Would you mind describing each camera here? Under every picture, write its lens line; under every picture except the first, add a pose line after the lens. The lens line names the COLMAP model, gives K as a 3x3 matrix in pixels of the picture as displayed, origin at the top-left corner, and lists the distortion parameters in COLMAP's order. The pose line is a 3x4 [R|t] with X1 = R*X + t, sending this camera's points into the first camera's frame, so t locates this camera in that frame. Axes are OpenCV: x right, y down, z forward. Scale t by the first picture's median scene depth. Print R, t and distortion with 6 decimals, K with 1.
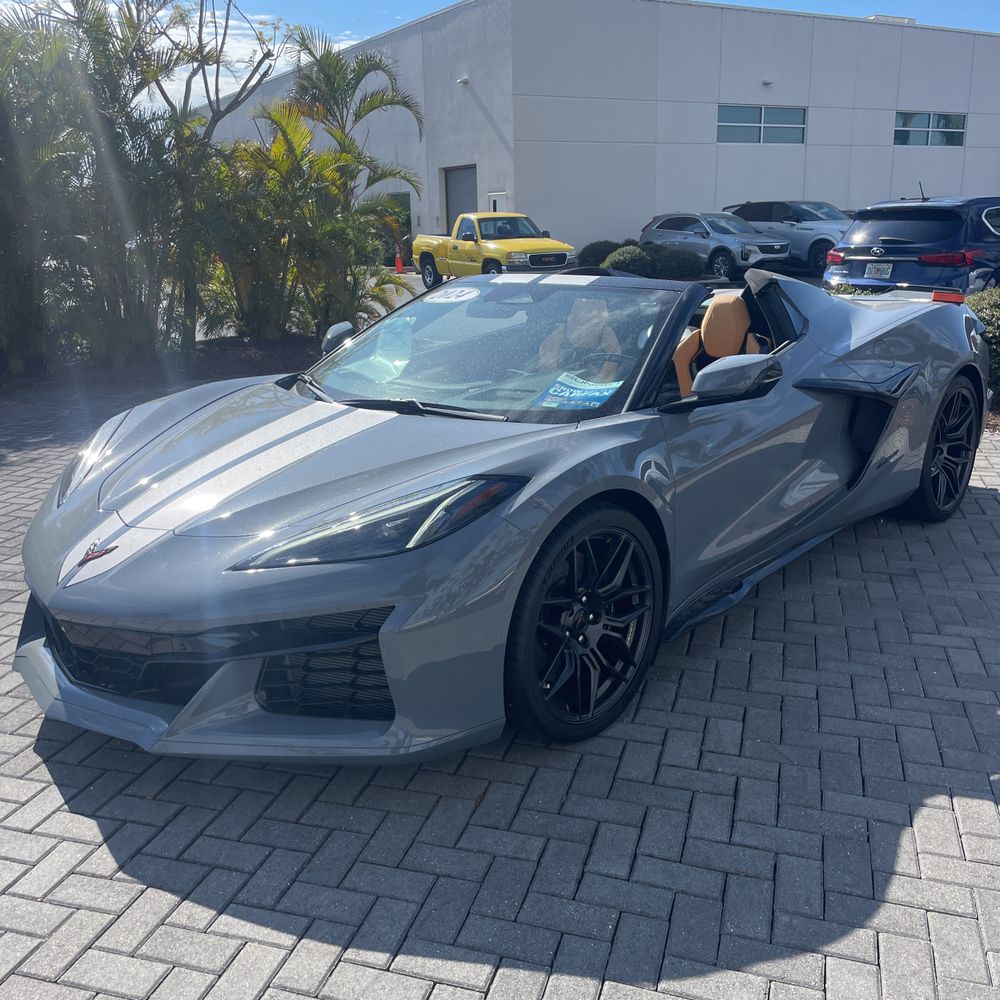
lens RADIAL K [[1017.7, 0, 500.6], [0, 1017.7, 496.9], [0, 0, 1]] dist [0.091020, -0.131878]
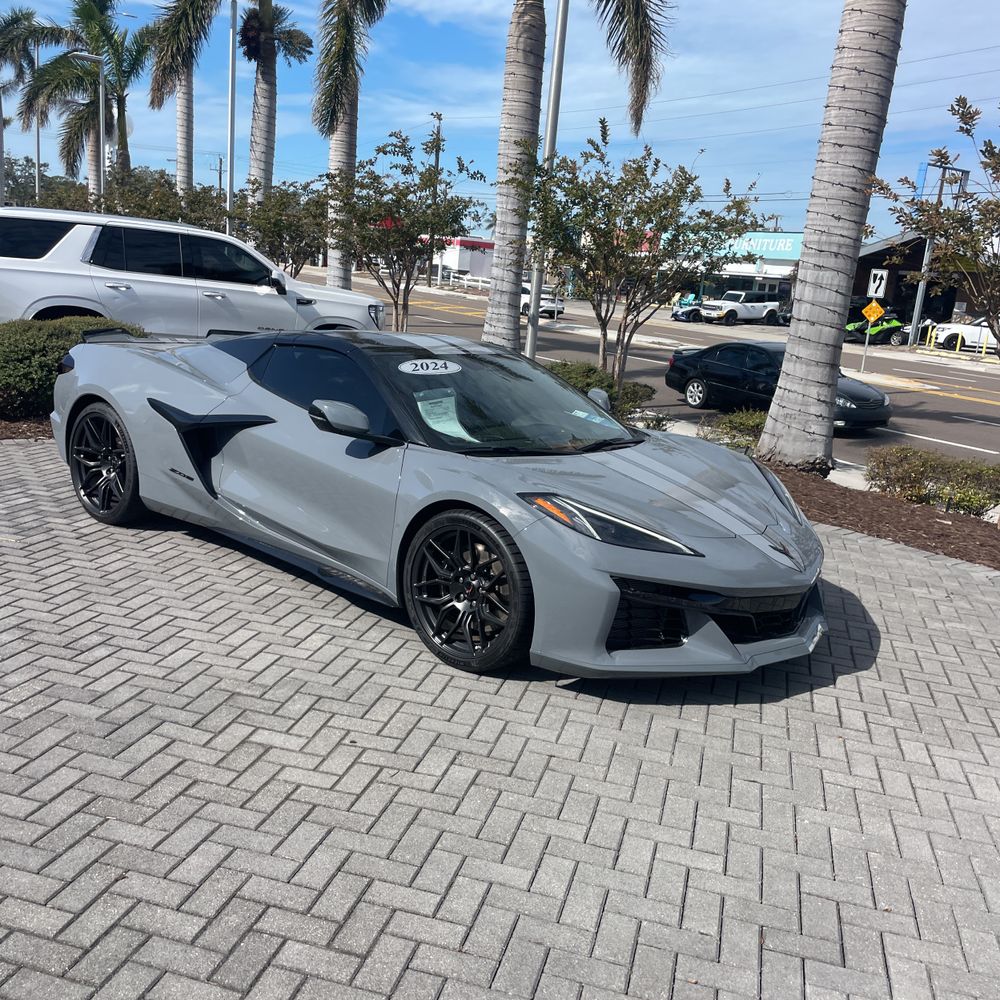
lens RADIAL K [[1017.7, 0, 500.6], [0, 1017.7, 496.9], [0, 0, 1]] dist [0.091020, -0.131878]
pose [[-0.038207, -0.201967, 0.978647, -1.240640], [0.175548, 0.962774, 0.205544, -0.276229], [-0.983729, 0.179653, -0.001330, 0.922610]]
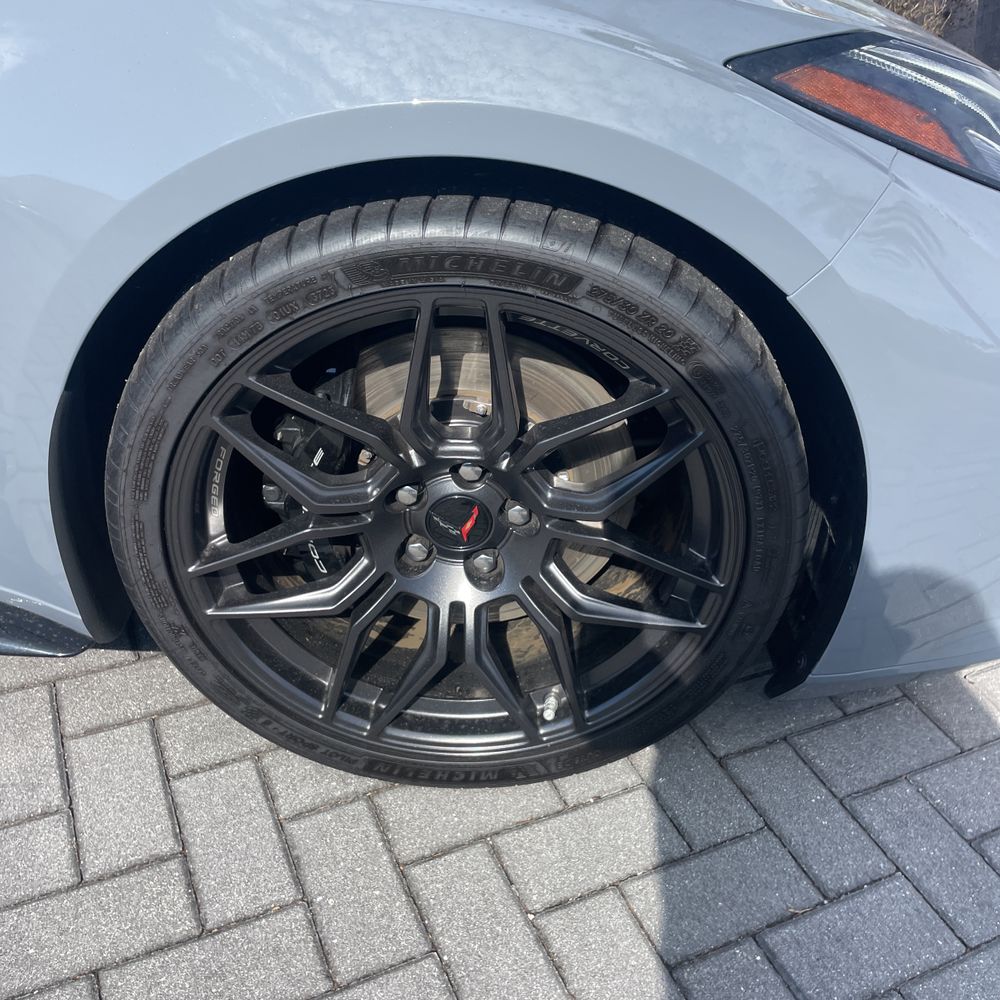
lens RADIAL K [[1016.5, 0, 498.7], [0, 1016.5, 467.3], [0, 0, 1]] dist [0.075426, -0.124040]
pose [[-0.660300, -0.430850, 0.615119, -0.433367], [0.135256, 0.737447, 0.661723, -0.159040], [-0.738722, 0.520134, -0.428661, 1.059015]]
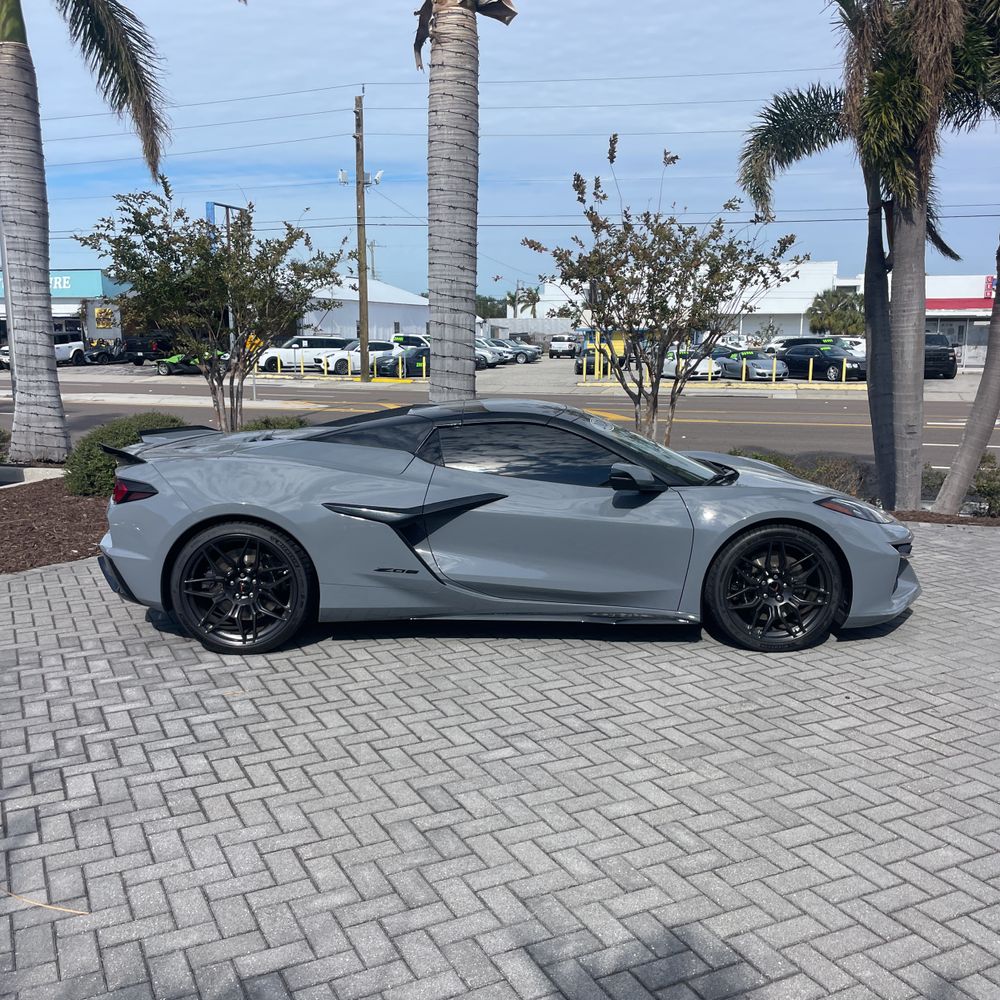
lens RADIAL K [[1009.6, 0, 500.0], [0, 1009.6, 500.0], [0, 0, 1]] dist [0.123339, -0.244139]
pose [[-0.688193, -0.099781, 0.718634, -0.939946], [0.198442, 0.926841, 0.318726, -0.555876], [-0.697862, 0.361952, -0.618045, 1.937795]]
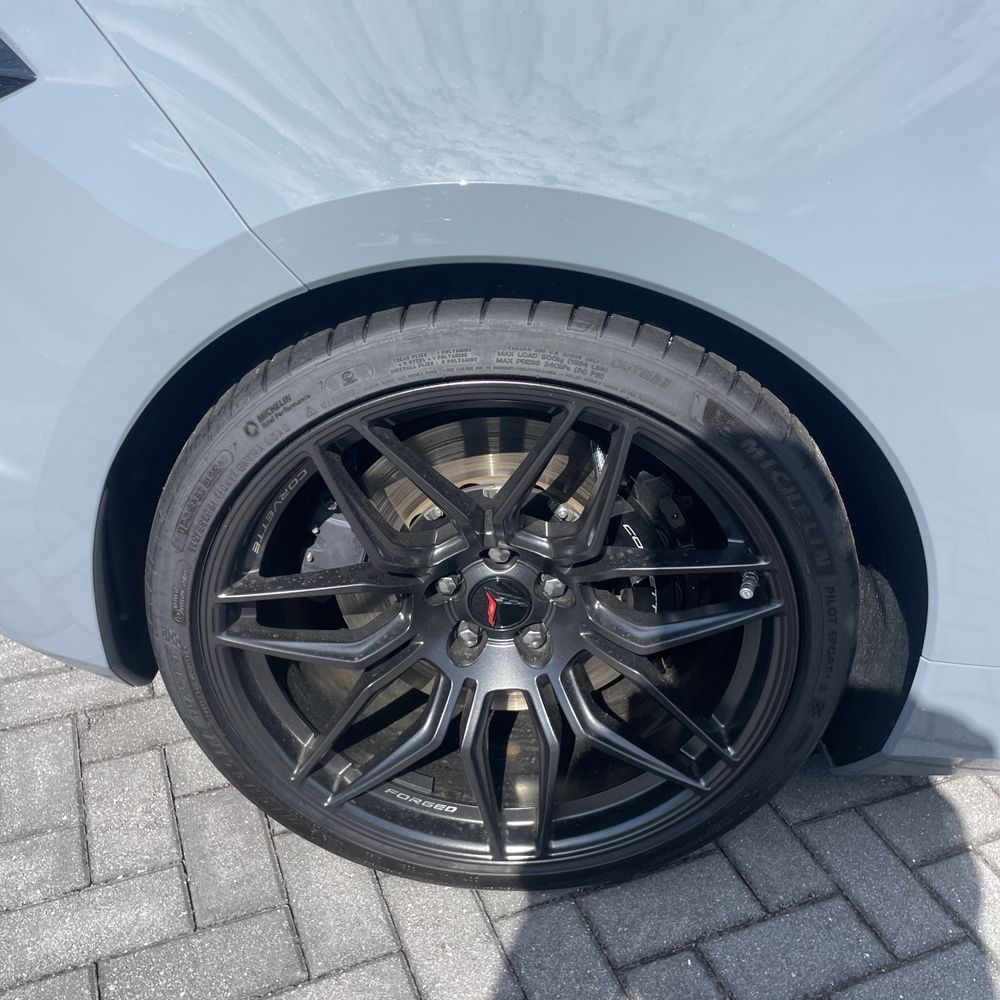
lens RADIAL K [[1017.7, 0, 500.6], [0, 1017.7, 496.9], [0, 0, 1]] dist [0.091020, -0.131878]
pose [[-0.634579, -0.389307, 0.667644, -0.006042], [0.161934, 0.777714, 0.607403, -0.300479], [-0.755703, 0.493560, -0.430479, 1.525331]]
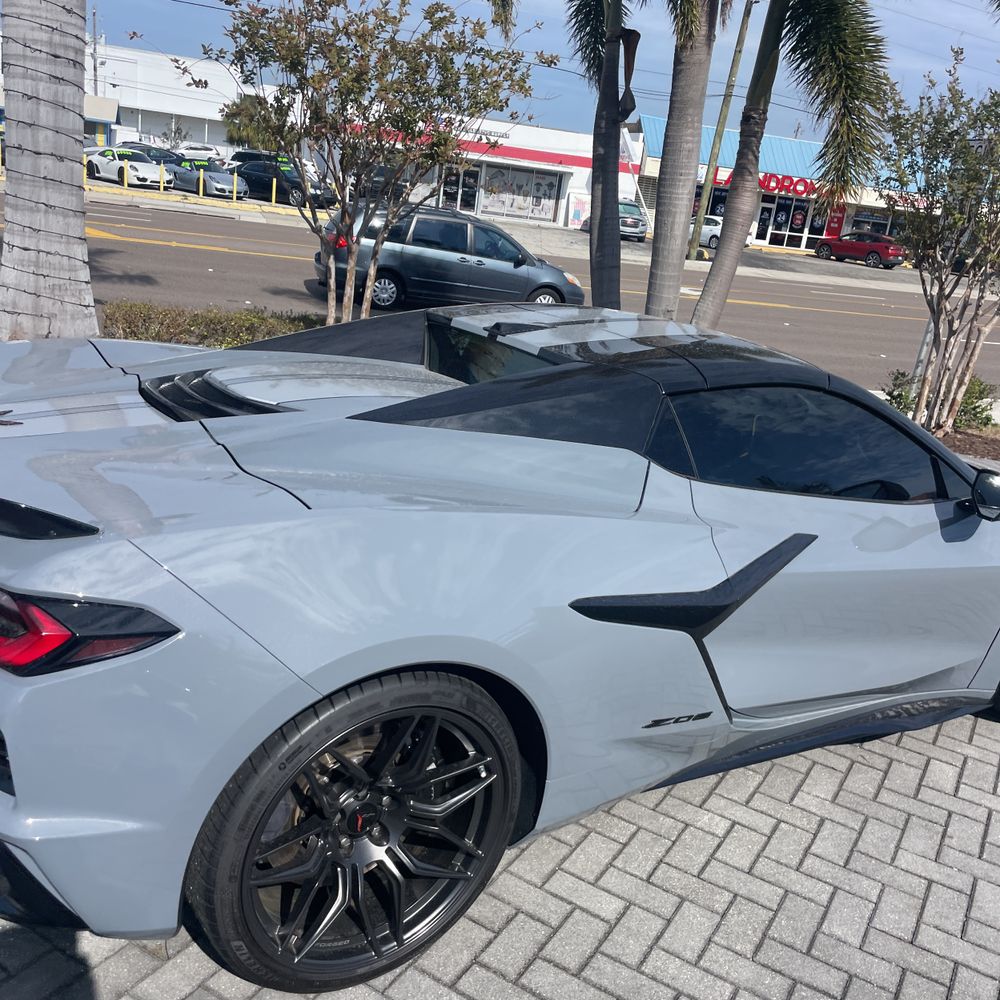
lens RADIAL K [[1017.7, 0, 500.6], [0, 1017.7, 496.9], [0, 0, 1]] dist [0.091020, -0.131878]
pose [[-0.966398, -0.165631, 0.196574, 0.018032], [-0.040123, 0.852554, 0.521097, -0.518835], [-0.253900, 0.495700, -0.830552, 1.747494]]
